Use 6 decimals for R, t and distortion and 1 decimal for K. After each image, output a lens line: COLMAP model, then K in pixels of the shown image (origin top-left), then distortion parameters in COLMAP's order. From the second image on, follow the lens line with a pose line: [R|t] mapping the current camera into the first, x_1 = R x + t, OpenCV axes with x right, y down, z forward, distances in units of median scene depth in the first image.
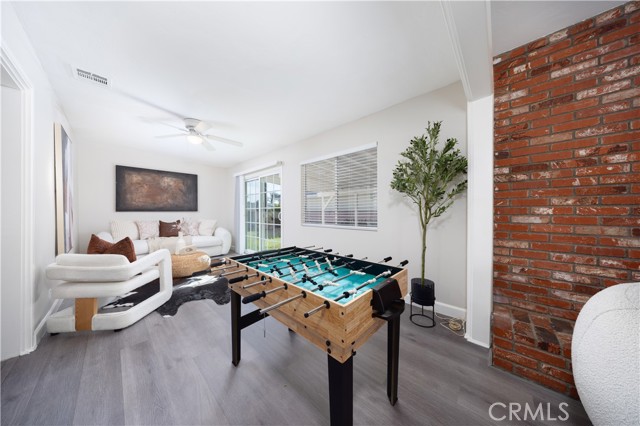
lens RADIAL K [[190.6, 0, 320.0], [0, 190.6, 213.0], [0, 0, 1]] dist [-0.000870, -0.000088]
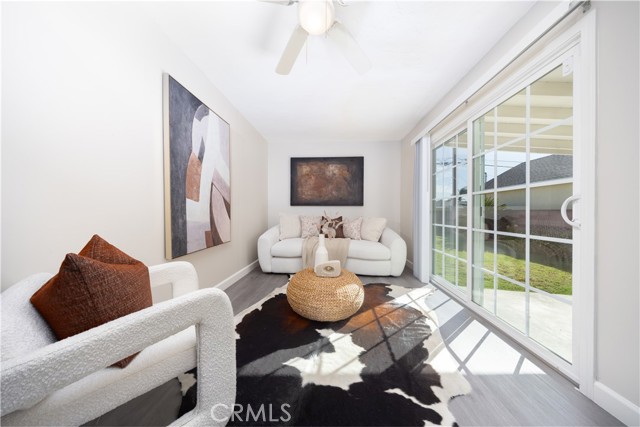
lens RADIAL K [[186.4, 0, 331.6], [0, 186.4, 211.9], [0, 0, 1]] dist [-0.000014, -0.000011]
pose [[0.667064, 0.006442, -0.744973, -0.216535], [-0.013749, 0.999899, -0.003665, 0.022650], [0.744874, 0.012687, 0.667085, 0.499932]]
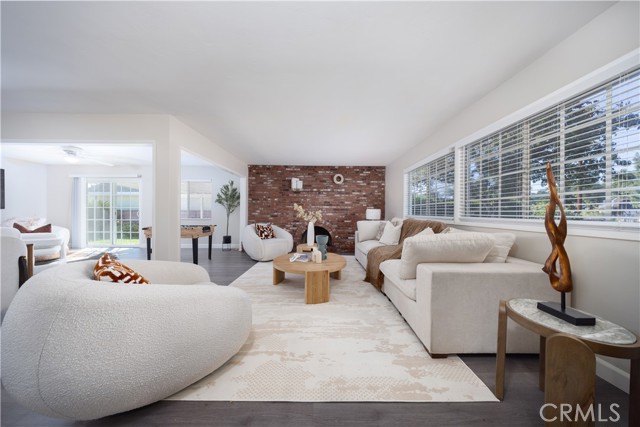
lens RADIAL K [[190.6, 0, 320.0], [0, 190.6, 213.5], [0, 0, 1]] dist [-0.000870, -0.000088]
pose [[0.741942, 0.002608, 0.670459, -0.142215], [-0.004312, 0.999990, 0.000882, 0.007689], [-0.670450, -0.003546, 0.741946, -0.851602]]
